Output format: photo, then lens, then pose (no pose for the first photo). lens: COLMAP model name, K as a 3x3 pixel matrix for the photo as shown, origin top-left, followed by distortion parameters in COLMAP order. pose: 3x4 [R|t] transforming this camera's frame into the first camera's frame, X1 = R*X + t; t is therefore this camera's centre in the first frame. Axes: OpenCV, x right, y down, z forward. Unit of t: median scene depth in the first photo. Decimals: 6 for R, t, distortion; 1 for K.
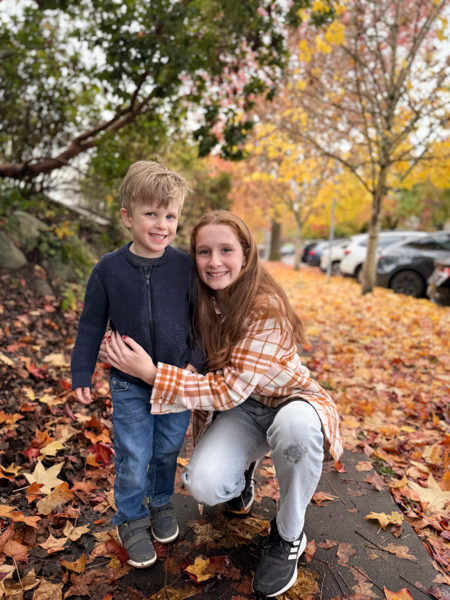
lens RADIAL K [[415.9, 0, 221.2], [0, 415.9, 299.0], [0, 0, 1]] dist [-0.001990, -0.008618]
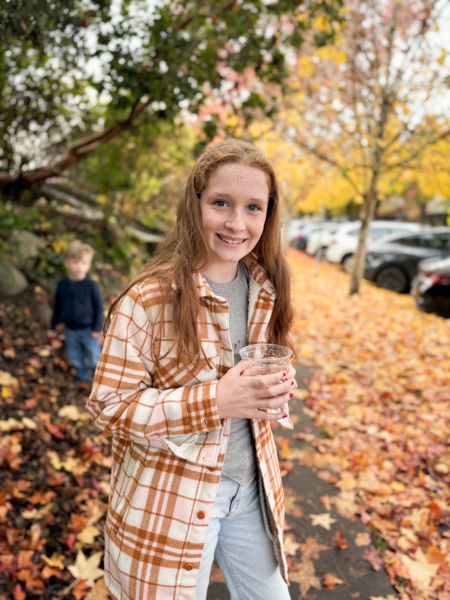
lens RADIAL K [[415.9, 0, 229.8], [0, 415.9, 301.6], [0, 0, 1]] dist [-0.001990, -0.008618]
pose [[0.998309, 0.012924, 0.056677, -0.044796], [-0.016519, 0.997850, 0.063422, -0.148829], [-0.055735, -0.064251, 0.996376, -0.037686]]
